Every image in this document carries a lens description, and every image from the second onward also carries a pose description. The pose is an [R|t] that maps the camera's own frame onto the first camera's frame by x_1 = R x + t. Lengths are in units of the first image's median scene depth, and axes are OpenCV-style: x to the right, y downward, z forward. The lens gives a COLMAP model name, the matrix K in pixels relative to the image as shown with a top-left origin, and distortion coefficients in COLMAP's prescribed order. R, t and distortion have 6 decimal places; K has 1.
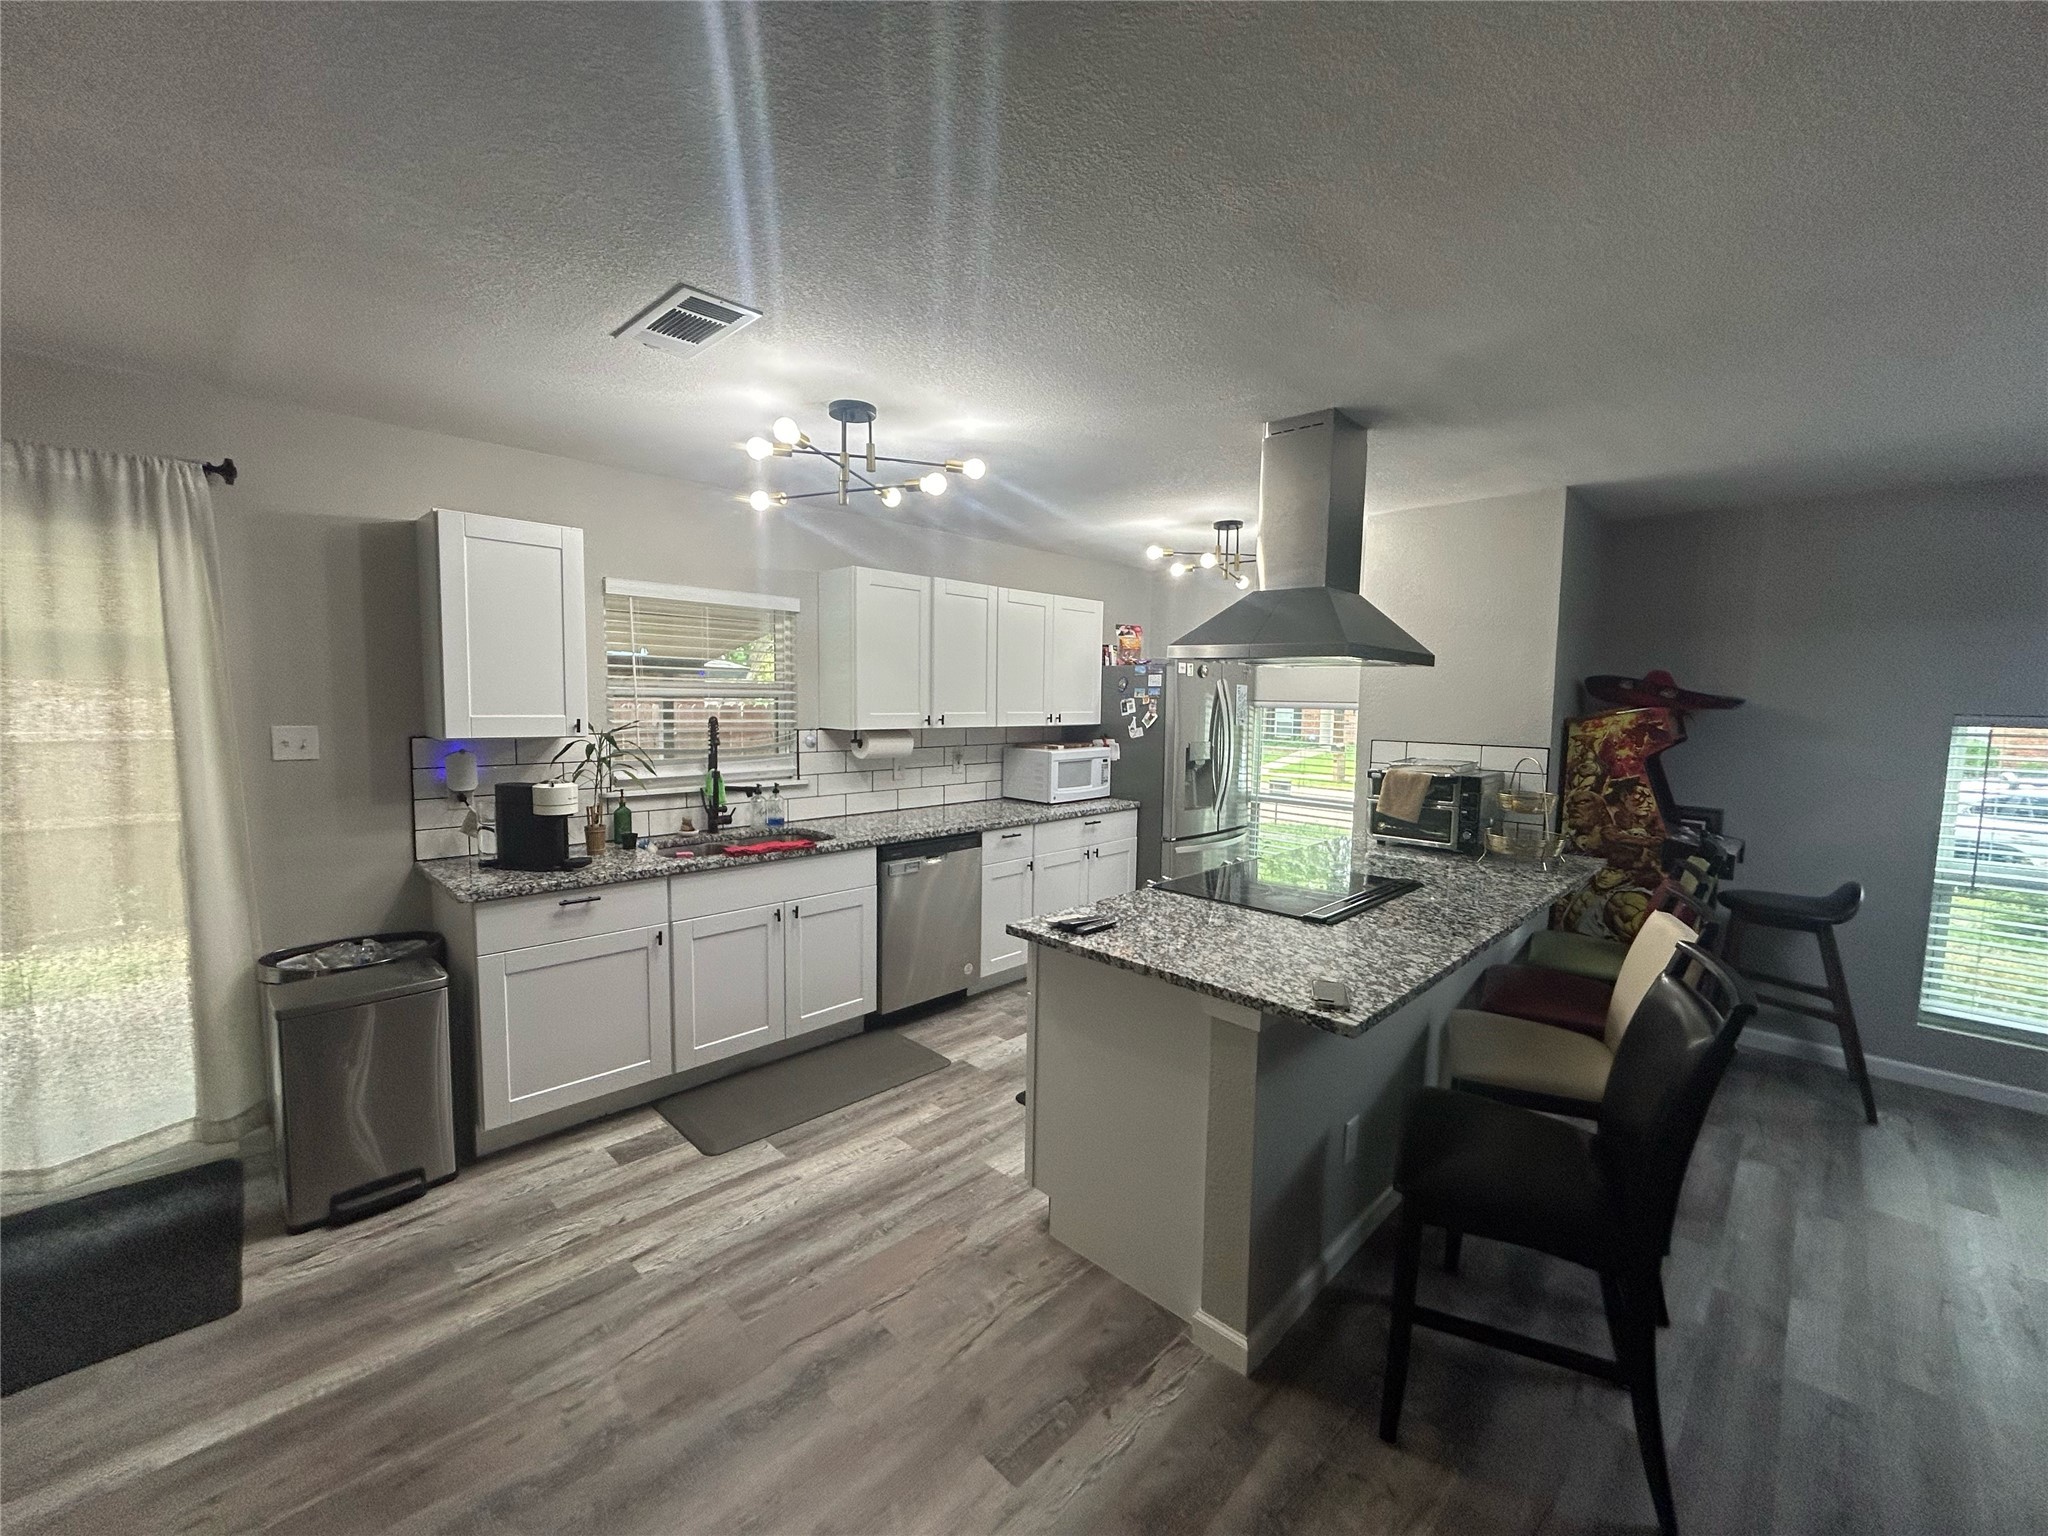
lens RADIAL K [[829.7, 0, 1018.3], [0, 829.7, 758.6], [0, 0, 1]] dist [-0.002555, 0.000174]
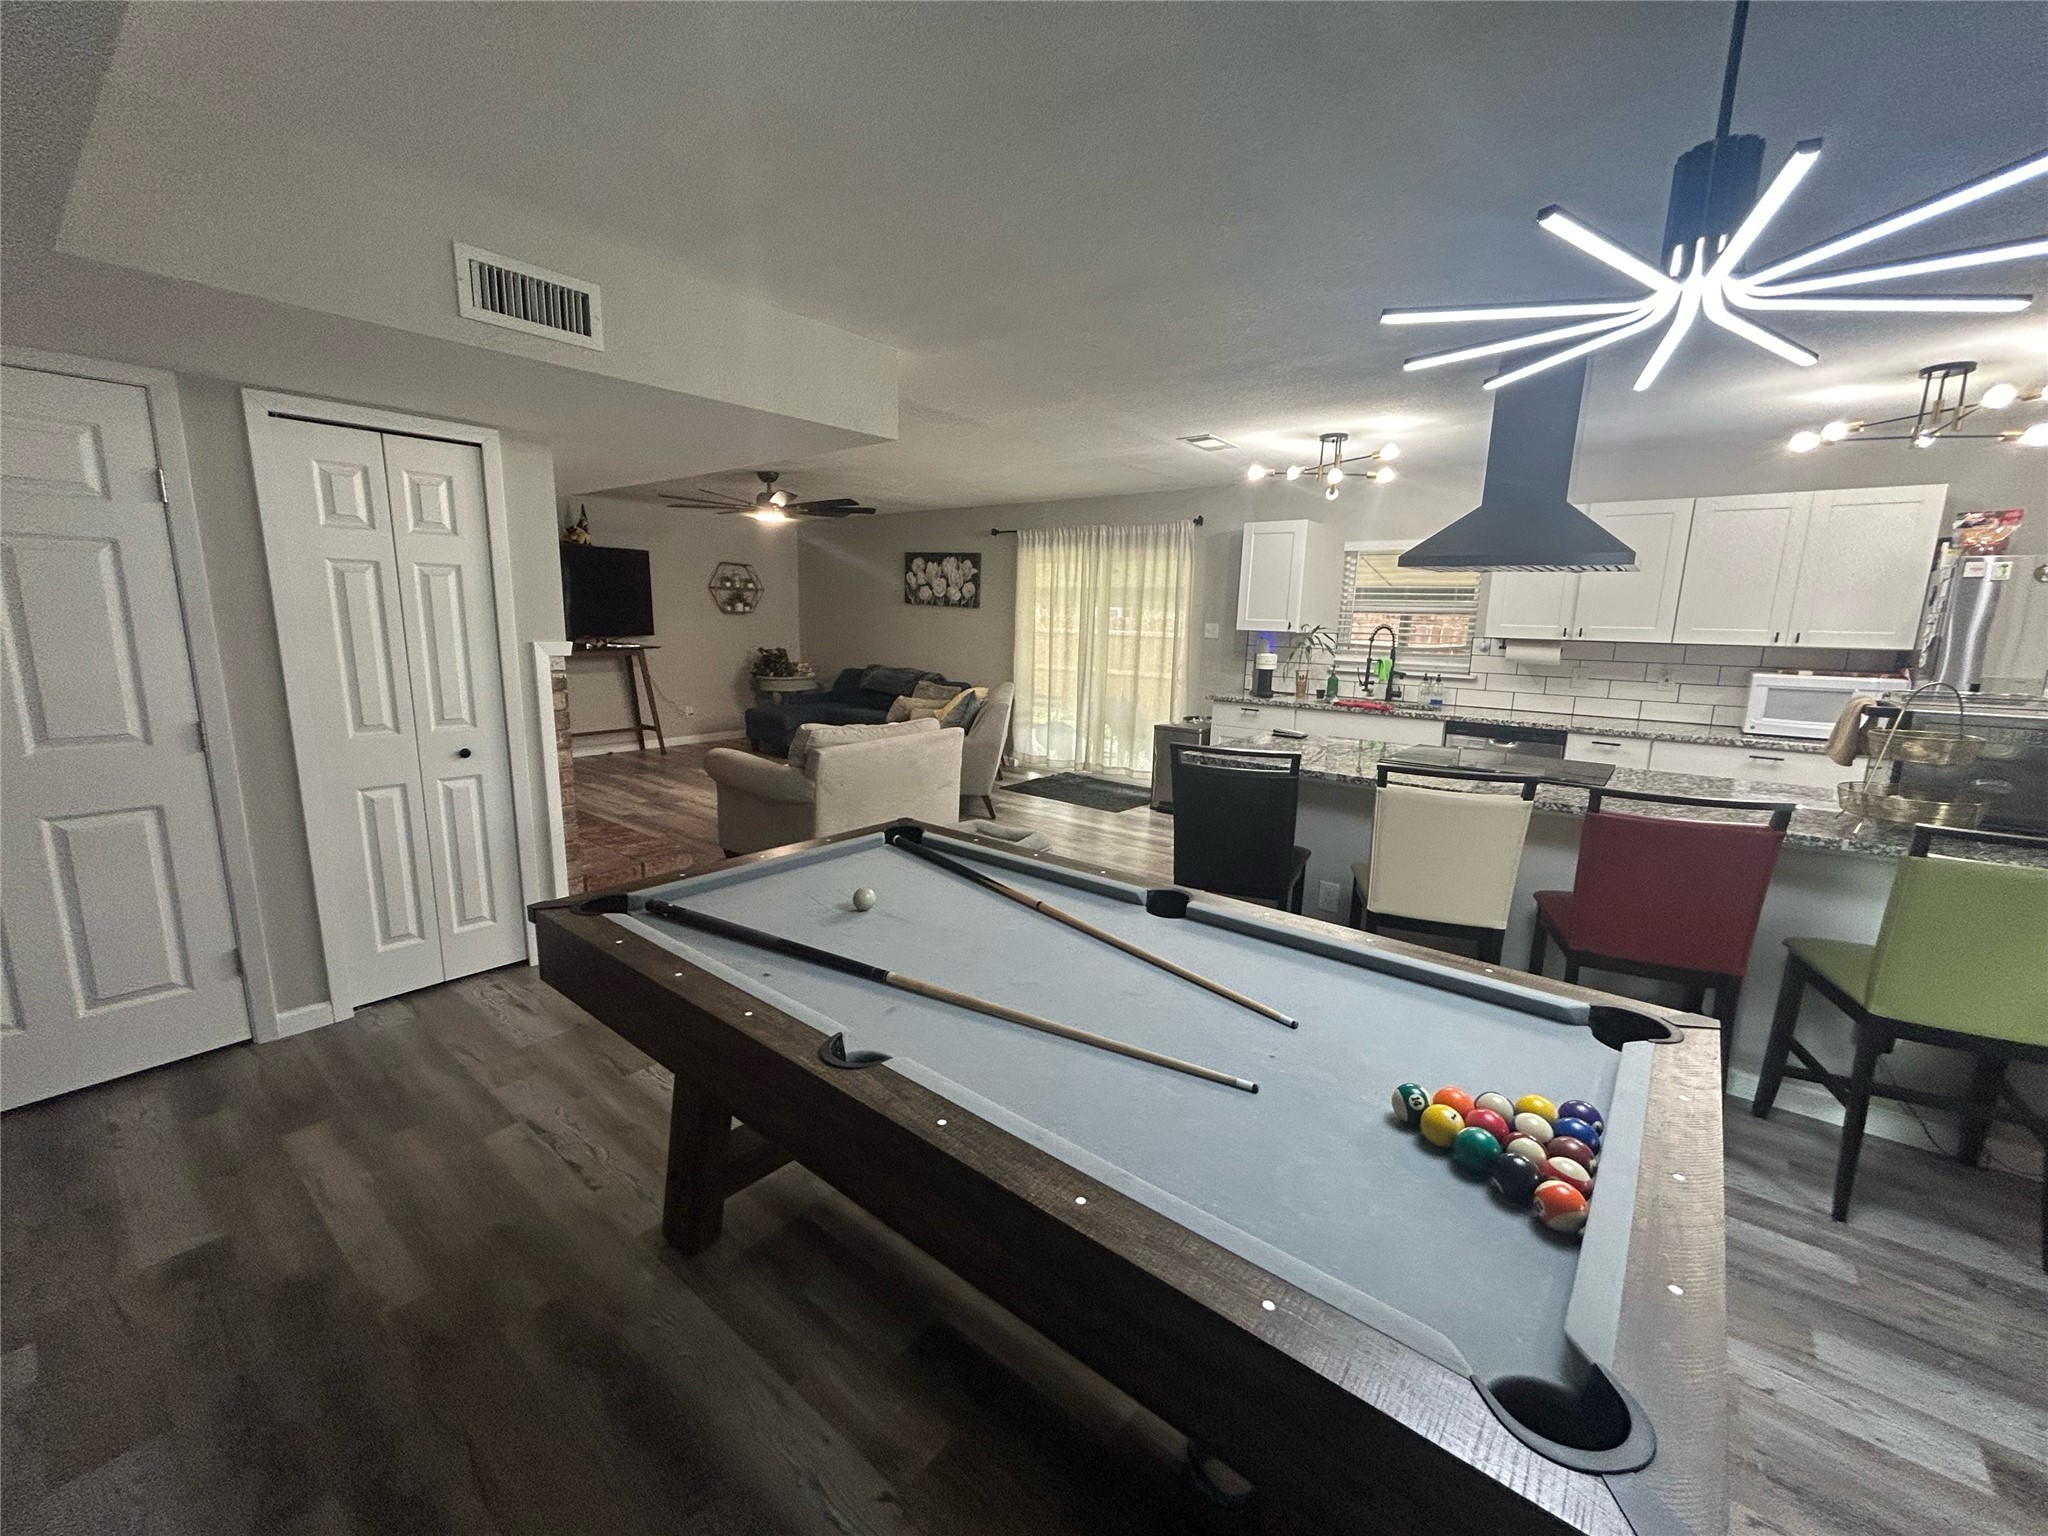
lens RADIAL K [[829.7, 0, 1024.7], [0, 829.7, 758.1], [0, 0, 1]] dist [-0.002555, 0.000174]
pose [[0.099079, 0.159999, -0.982132, 1.168775], [-0.092896, 0.984166, 0.150959, 0.024846], [0.990734, 0.076279, 0.112374, 0.178821]]
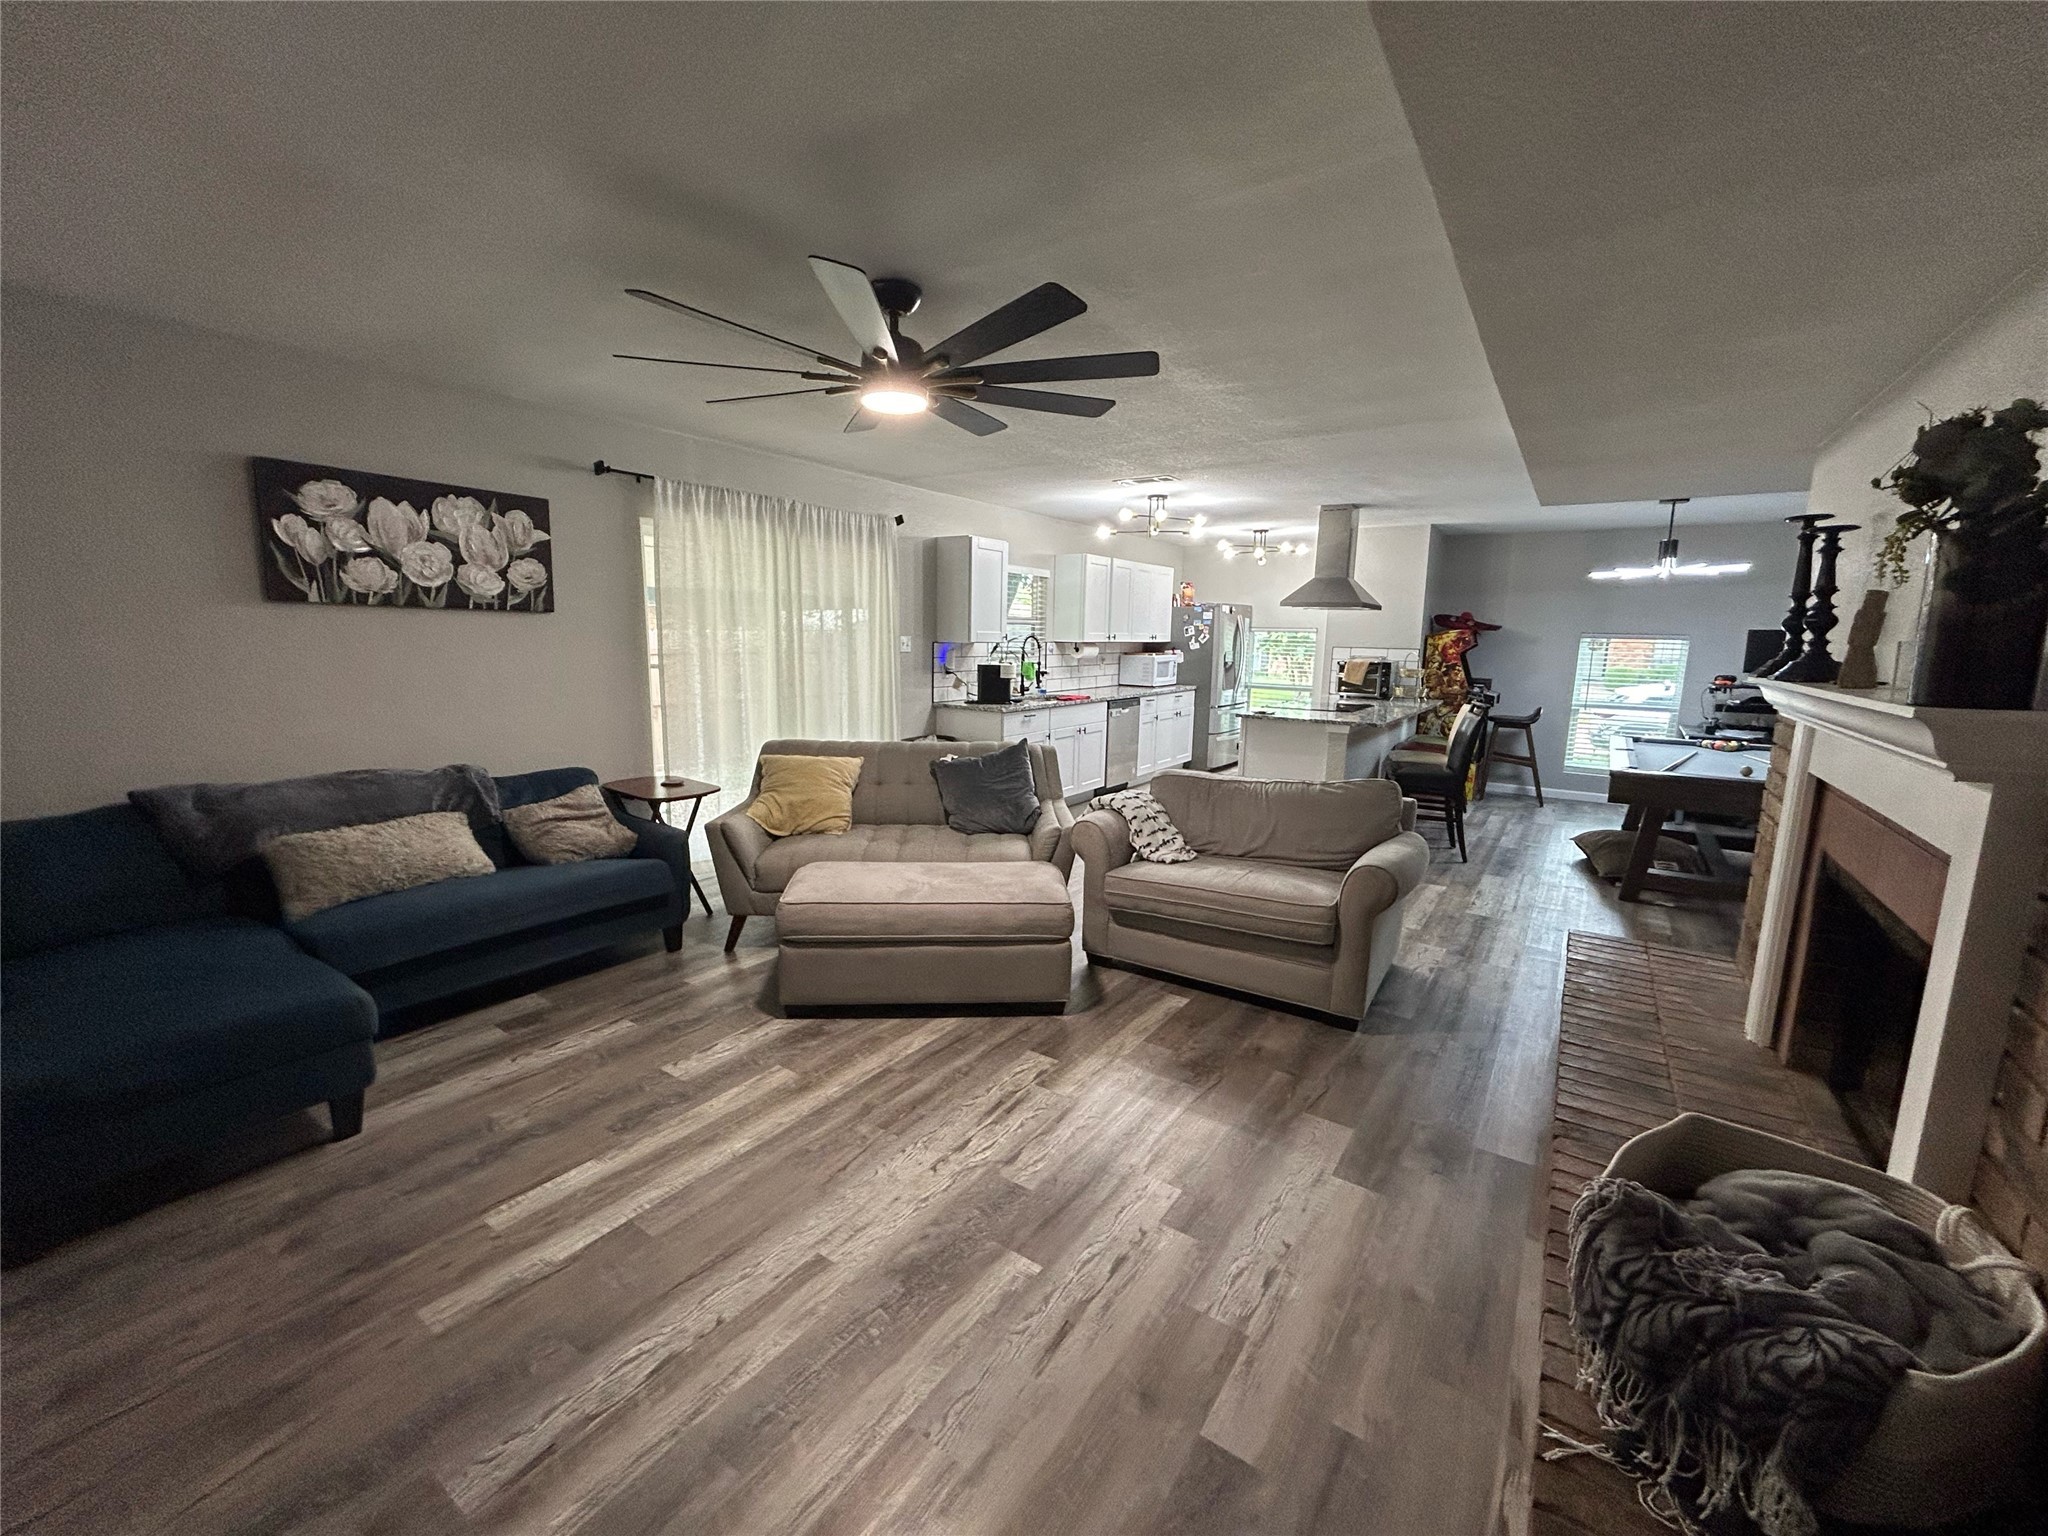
lens RADIAL K [[829.7, 0, 1016.7], [0, 829.7, 767.2], [0, 0, 1]] dist [-0.002555, 0.000174]
pose [[0.985510, -0.025929, 0.167625, -0.756630], [0.010511, 0.995684, 0.092215, 0.083202], [-0.169292, -0.089117, 0.981529, -0.957667]]
